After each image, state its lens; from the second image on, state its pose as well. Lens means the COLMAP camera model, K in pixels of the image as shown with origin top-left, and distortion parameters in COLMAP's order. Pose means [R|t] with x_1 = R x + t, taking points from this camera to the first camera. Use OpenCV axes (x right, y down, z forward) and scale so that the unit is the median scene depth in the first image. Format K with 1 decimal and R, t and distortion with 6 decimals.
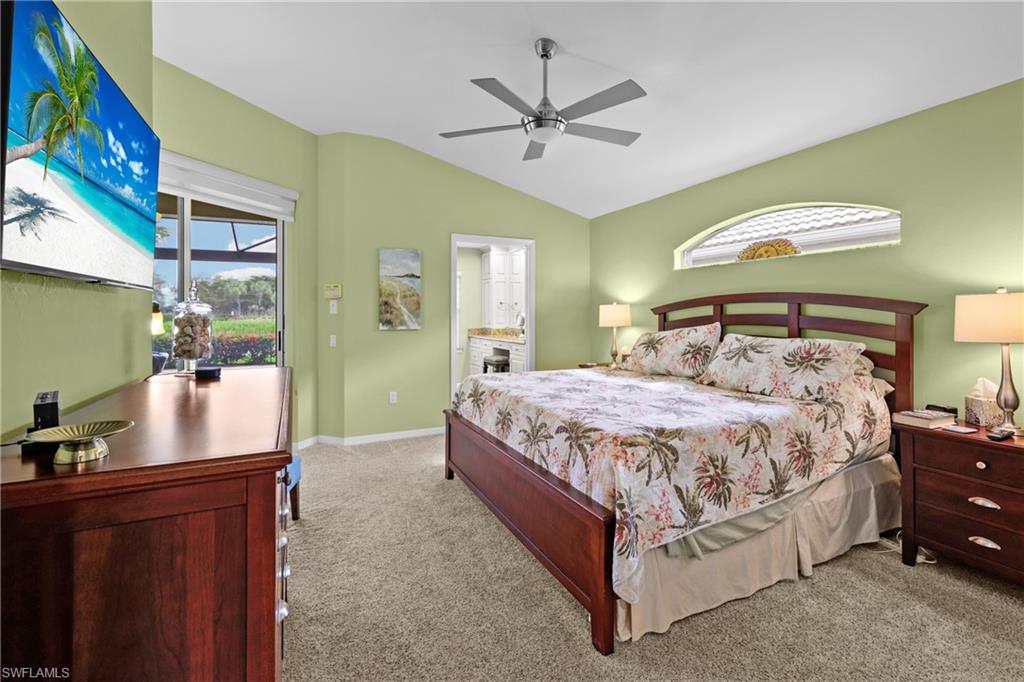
lens RADIAL K [[456.2, 0, 511.3], [0, 456.2, 309.8], [0, 0, 1]] dist [0.000355, 0.000041]
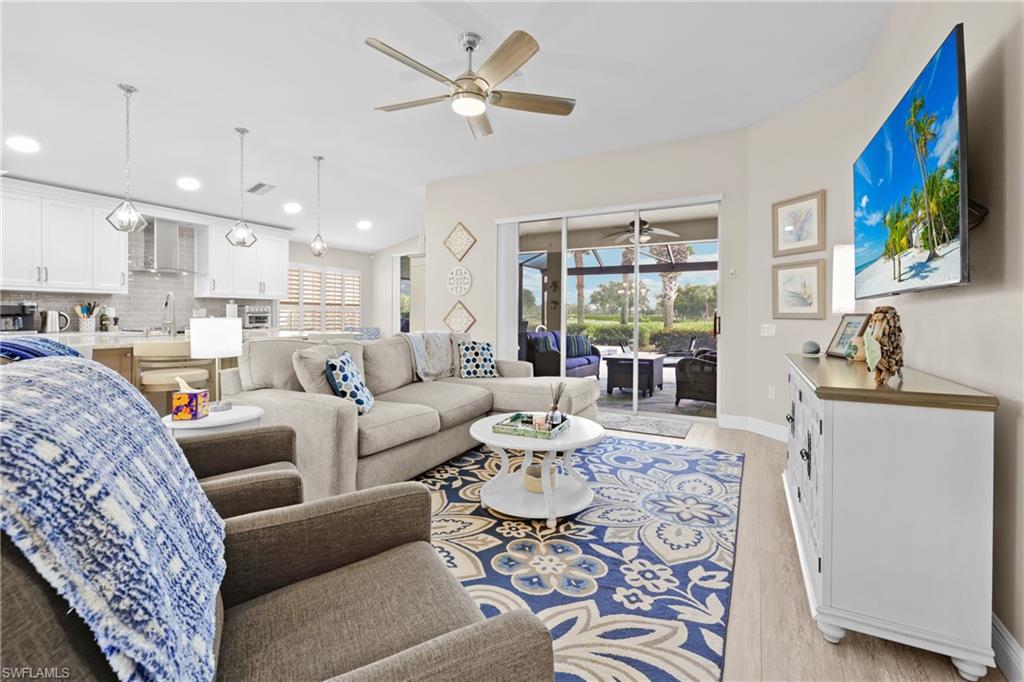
lens RADIAL K [[447.4, 0, 514.6], [0, 447.4, 321.6], [0, 0, 1]] dist [0.000024, -0.000108]
pose [[0.598381, 0.019177, -0.800982, -0.078921], [-0.004054, 0.999773, 0.020908, 0.020180], [0.801202, -0.009264, 0.598323, -0.340881]]
